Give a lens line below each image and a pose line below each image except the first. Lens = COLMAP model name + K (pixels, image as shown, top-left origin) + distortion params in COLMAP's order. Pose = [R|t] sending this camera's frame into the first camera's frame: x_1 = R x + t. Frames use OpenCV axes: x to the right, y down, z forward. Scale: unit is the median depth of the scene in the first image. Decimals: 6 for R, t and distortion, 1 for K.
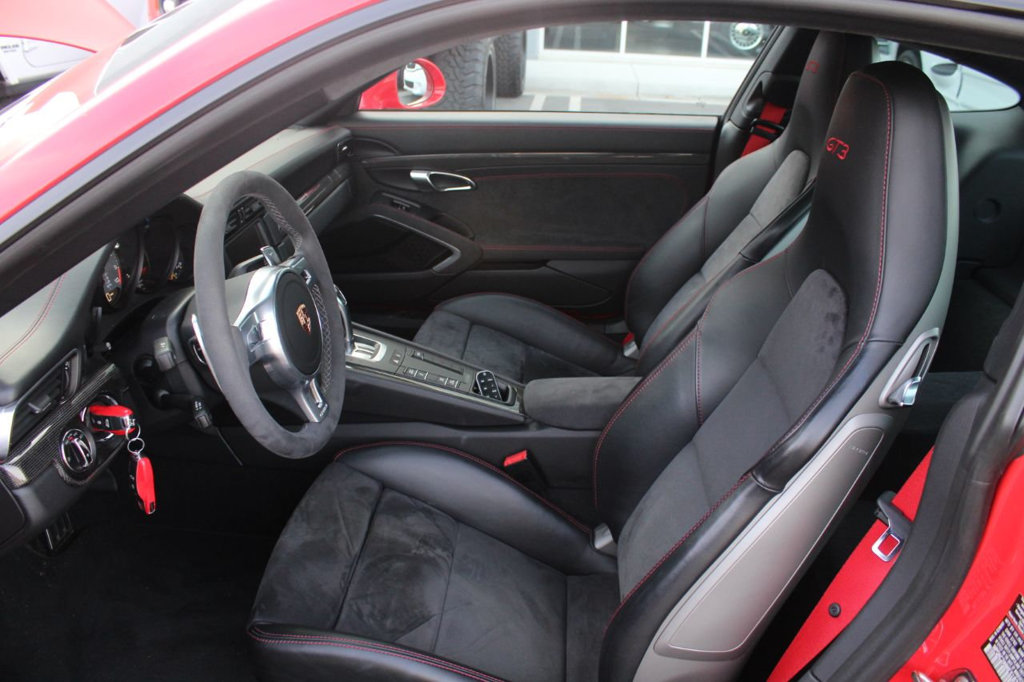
lens RADIAL K [[841.0, 0, 512.6], [0, 841.0, 338.6], [0, 0, 1]] dist [-0.171207, 0.138272]
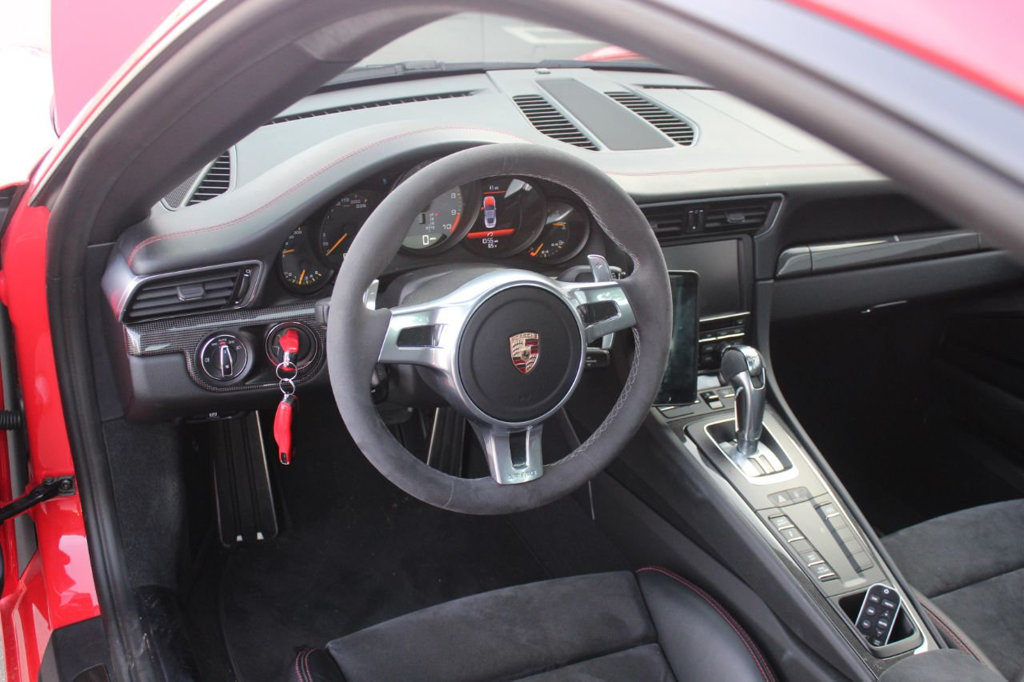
lens RADIAL K [[1131.6, 0, 511.0], [0, 1131.6, 346.5], [0, 0, 1]] dist [-0.088797, 0.000000]
pose [[0.498542, 0.388219, -0.775076, 0.320569], [-0.412510, 0.892634, 0.181767, -0.124423], [0.762424, 0.229108, 0.605160, 0.215994]]
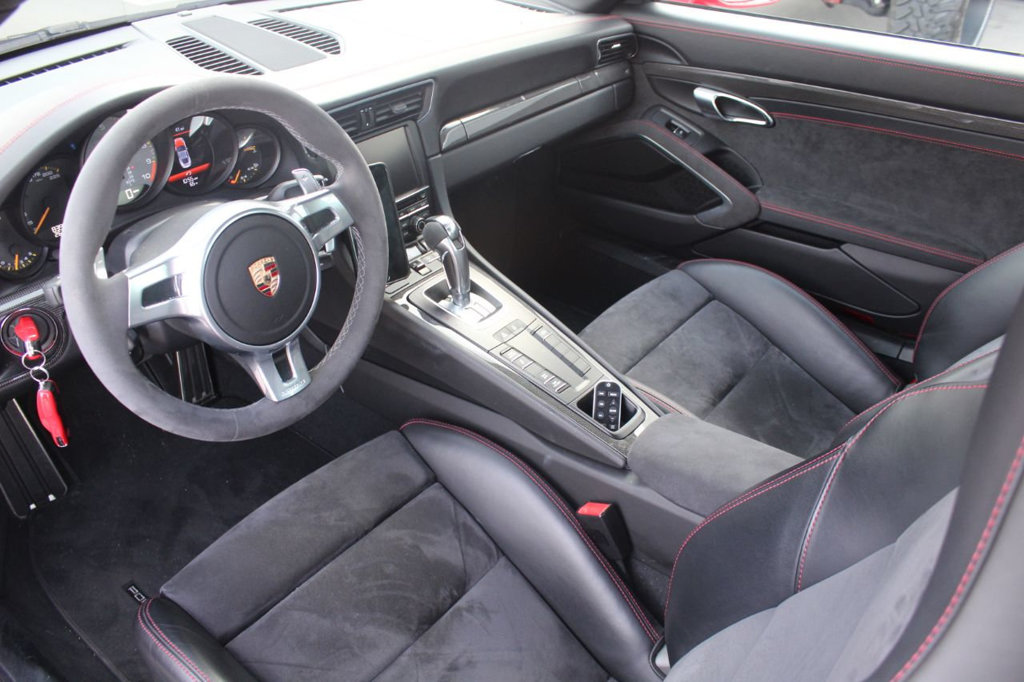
lens RADIAL K [[841.0, 0, 516.0], [0, 841.0, 346.9], [0, 0, 1]] dist [-0.171207, 0.138272]
pose [[0.826040, 0.305483, -0.473644, 0.199733], [-0.228491, 0.949724, 0.214046, -0.108030], [0.515218, -0.068588, 0.854310, 0.264634]]
